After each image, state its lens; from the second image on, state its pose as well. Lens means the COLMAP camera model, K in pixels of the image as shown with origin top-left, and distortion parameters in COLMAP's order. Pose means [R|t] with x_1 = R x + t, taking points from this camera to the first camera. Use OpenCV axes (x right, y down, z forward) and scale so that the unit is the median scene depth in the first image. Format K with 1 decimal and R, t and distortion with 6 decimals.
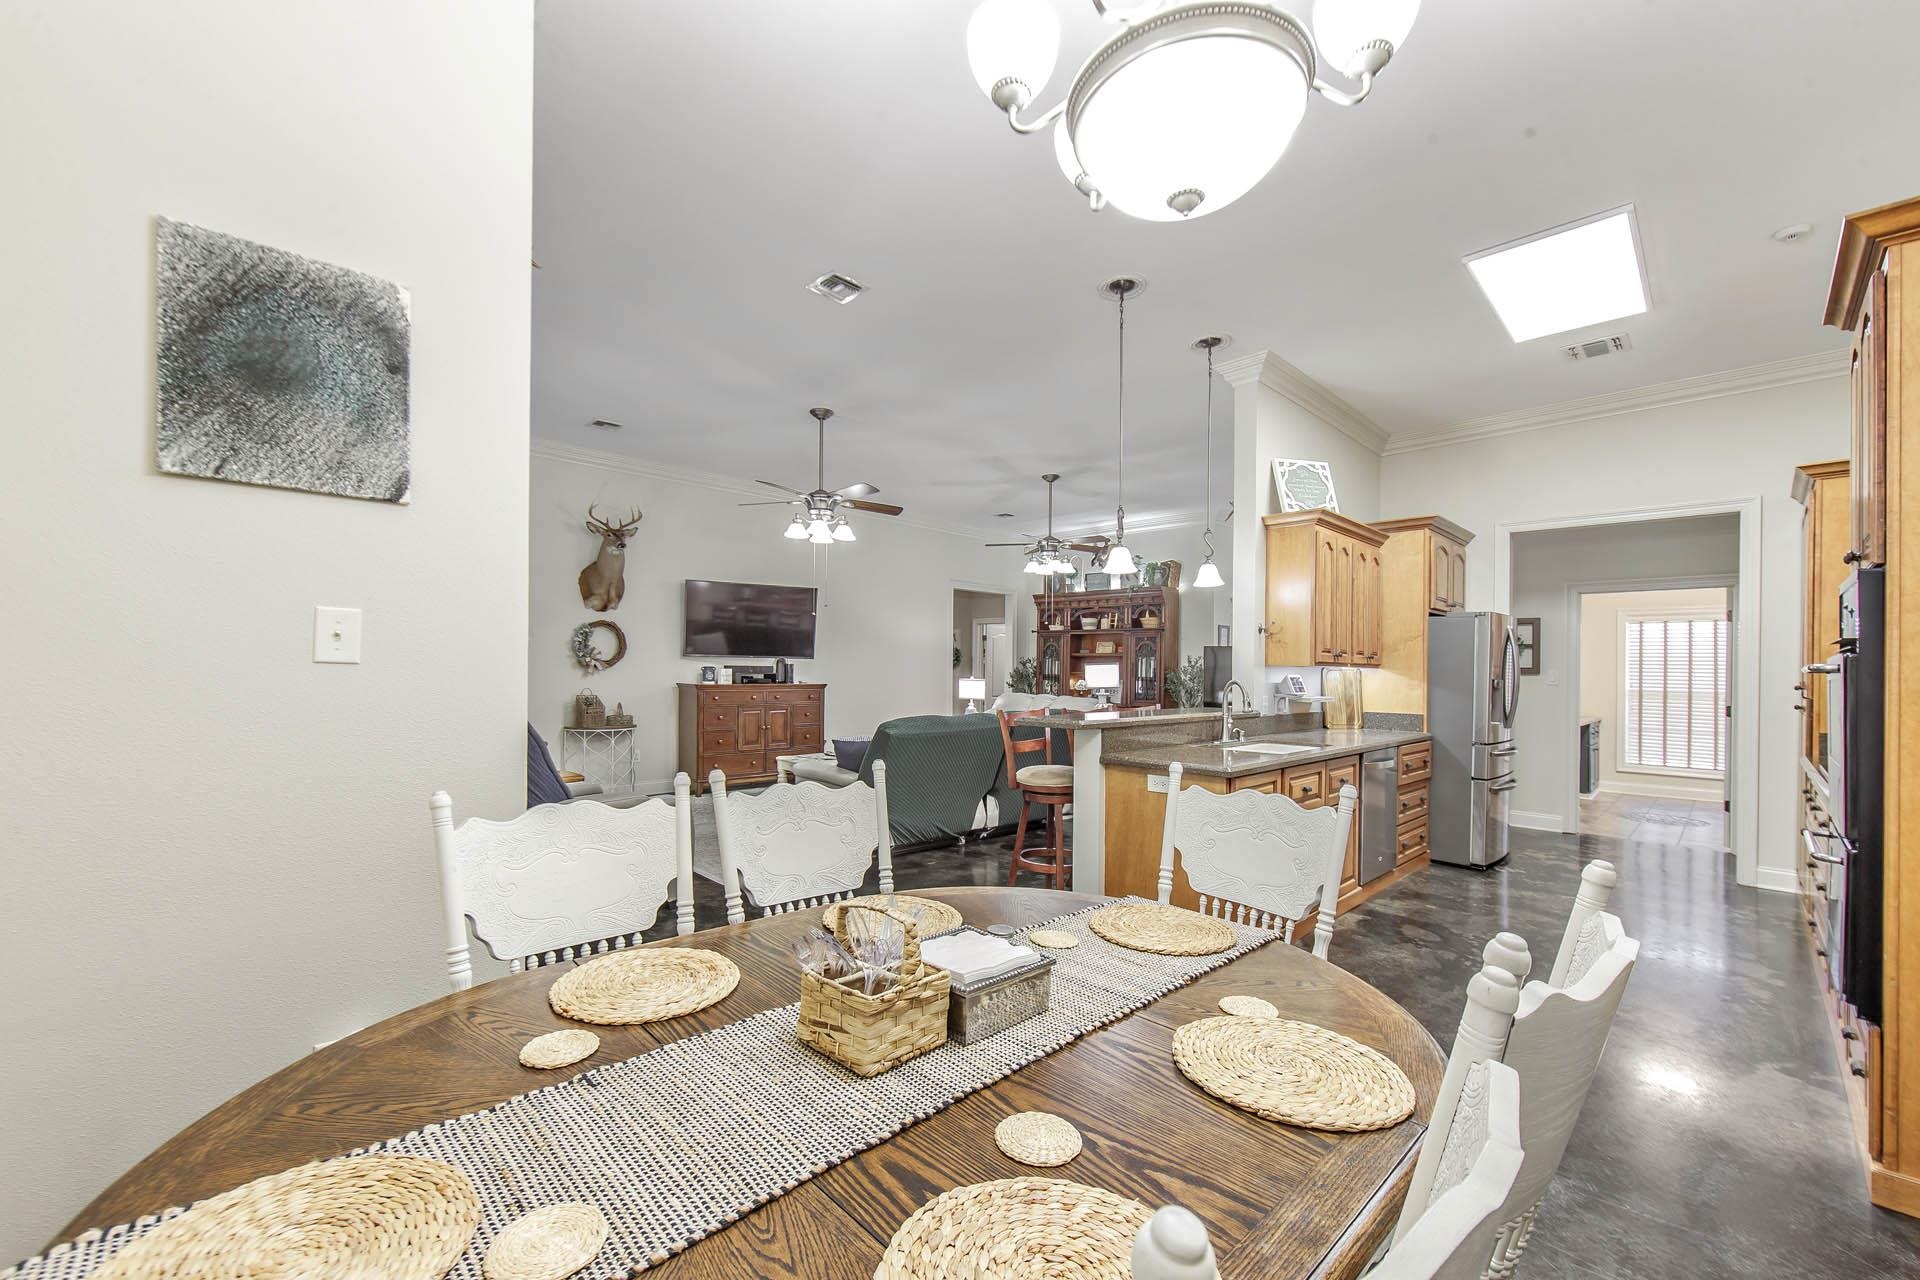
lens RADIAL K [[744.9, 0, 981.8], [0, 744.9, 687.4], [0, 0, 1]] dist [0.001337, 0.000049]
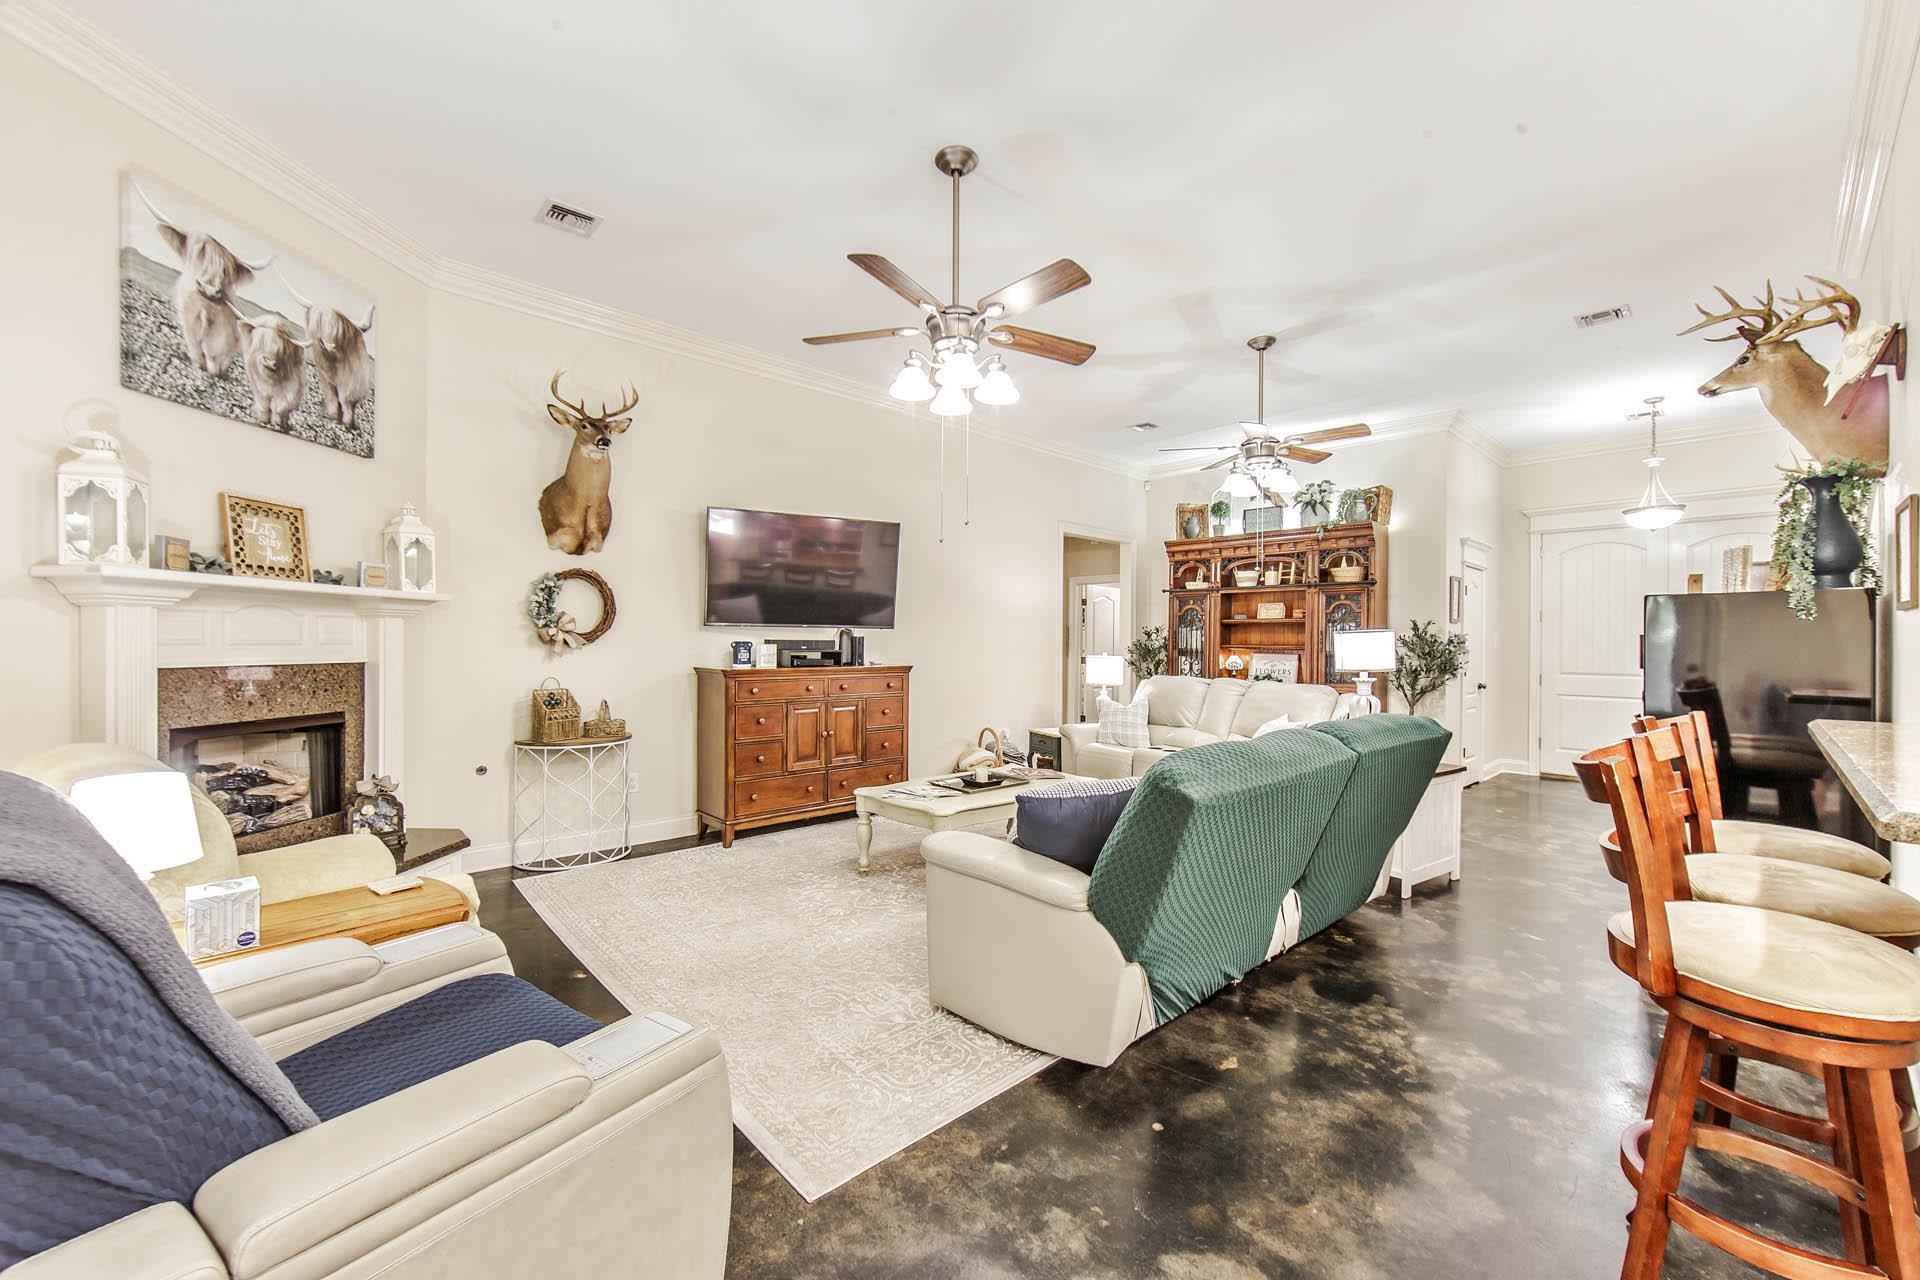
lens RADIAL K [[758.7, 0, 954.9], [0, 758.7, 651.3], [0, 0, 1]] dist [-0.000981, -0.000199]
pose [[0.997986, -0.007889, -0.062942, -0.132655], [0.007038, 0.999881, -0.013731, -0.008381], [0.063043, 0.013260, 0.997923, 0.333720]]
